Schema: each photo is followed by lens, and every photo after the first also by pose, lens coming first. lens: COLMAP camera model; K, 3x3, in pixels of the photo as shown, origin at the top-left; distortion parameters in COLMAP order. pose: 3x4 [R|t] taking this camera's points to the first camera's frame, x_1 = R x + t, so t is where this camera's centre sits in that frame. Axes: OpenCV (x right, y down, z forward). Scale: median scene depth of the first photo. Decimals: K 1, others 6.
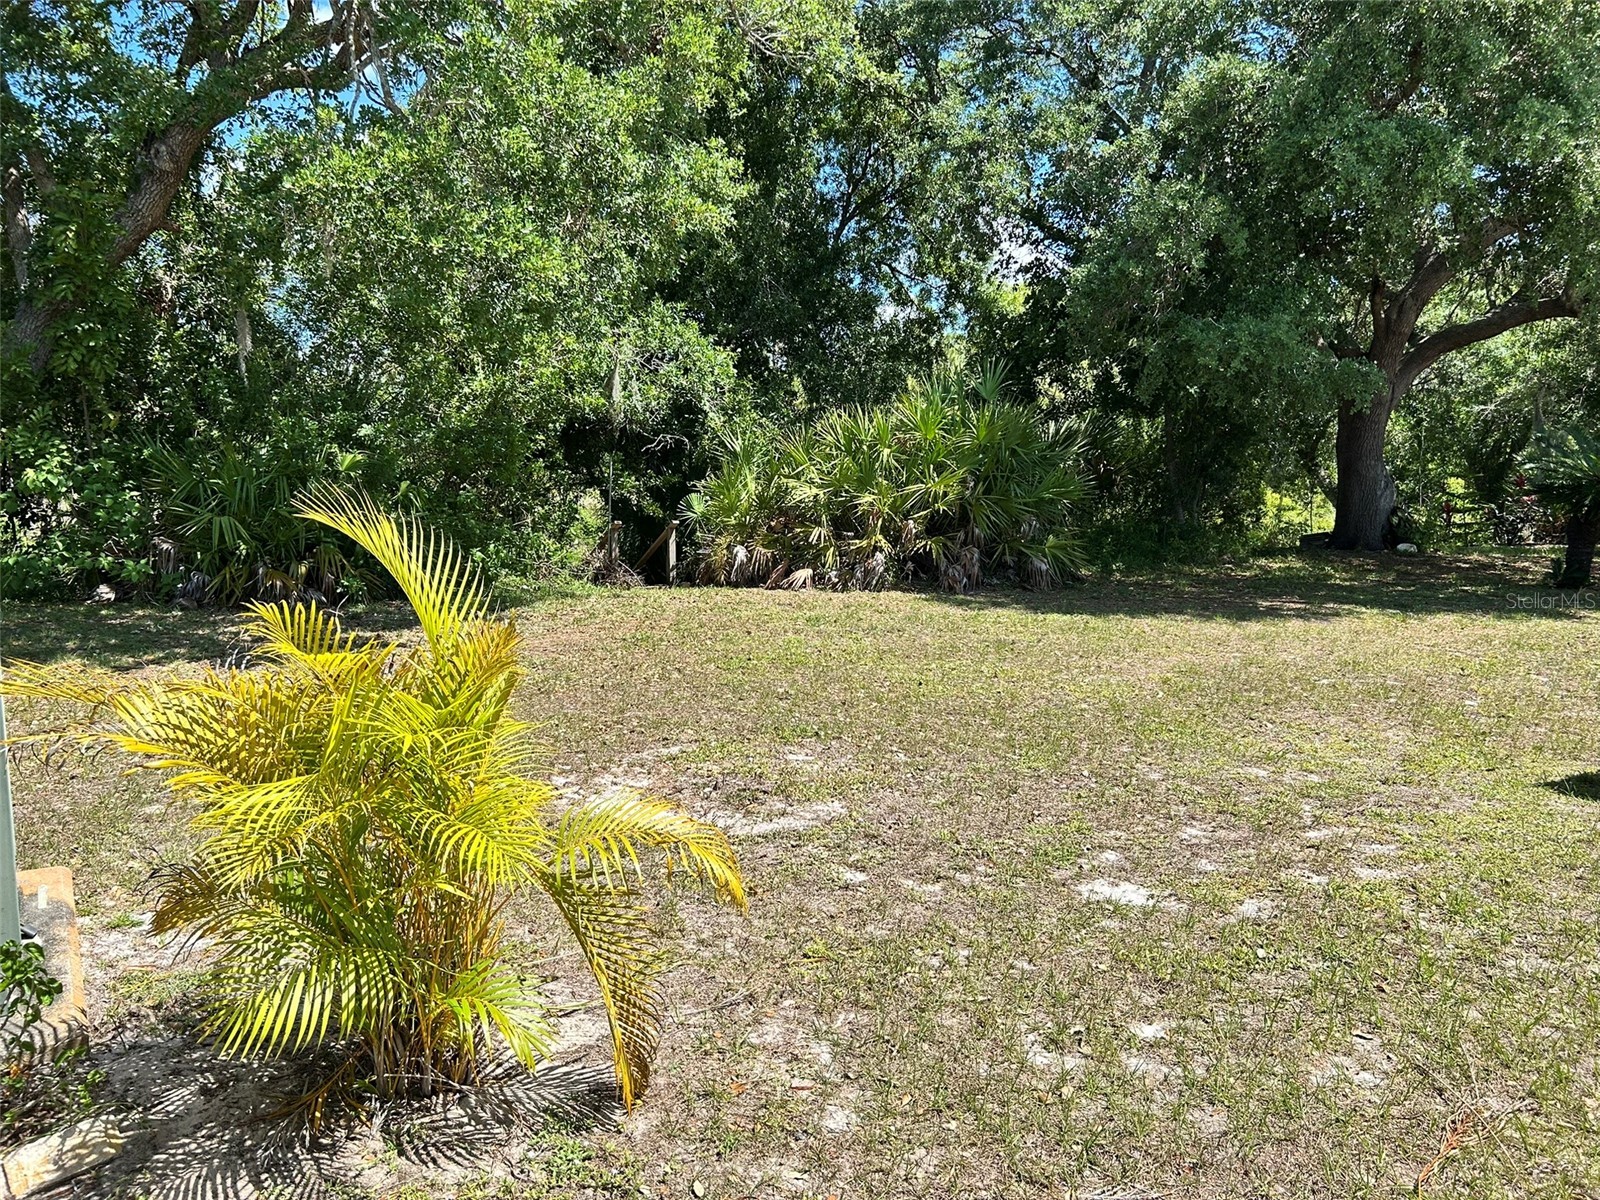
lens RADIAL K [[1215.3, 0, 805.9], [0, 1215.3, 590.4], [0, 0, 1]] dist [0.055787, -0.013630]
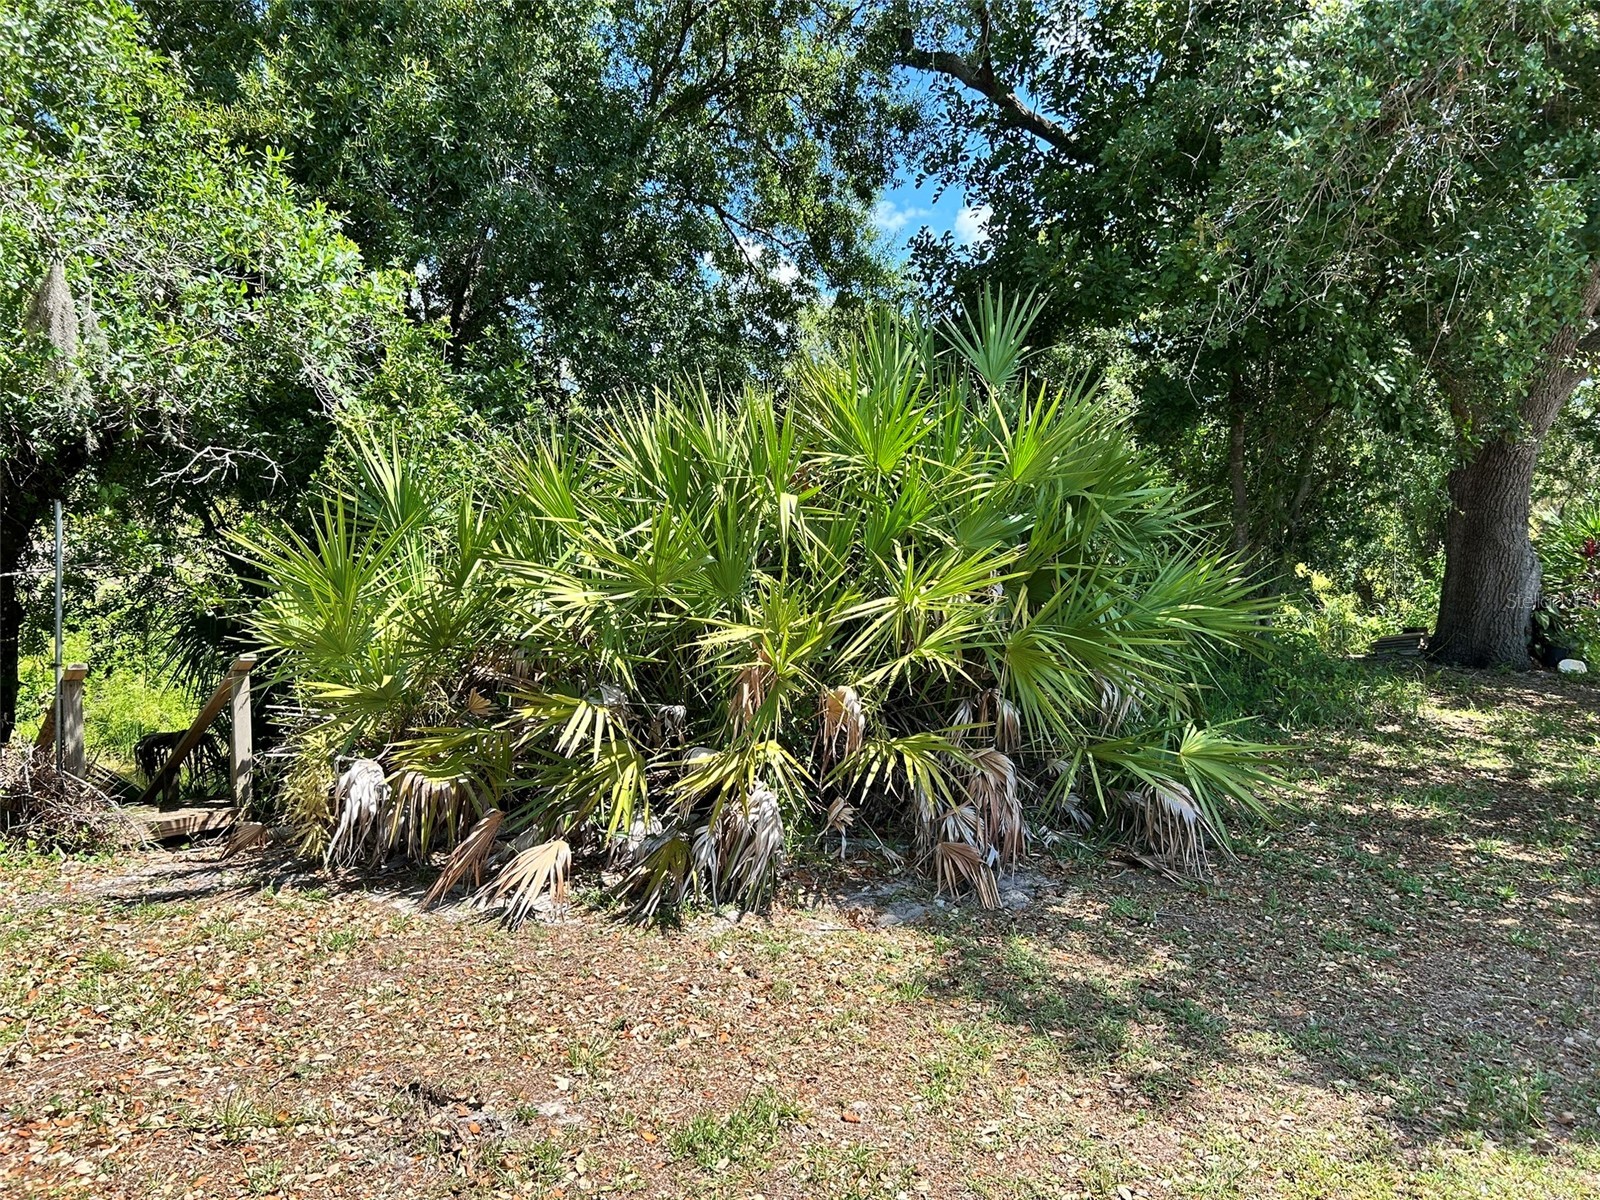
lens RADIAL K [[1215.3, 0, 793.7], [0, 1215.3, 599.8], [0, 0, 1]] dist [0.055787, -0.013630]
pose [[0.987575, 0.004533, 0.157081, 0.010716], [-0.001035, 0.999750, -0.022342, -0.064657], [-0.157143, 0.021902, 0.987333, 0.542865]]
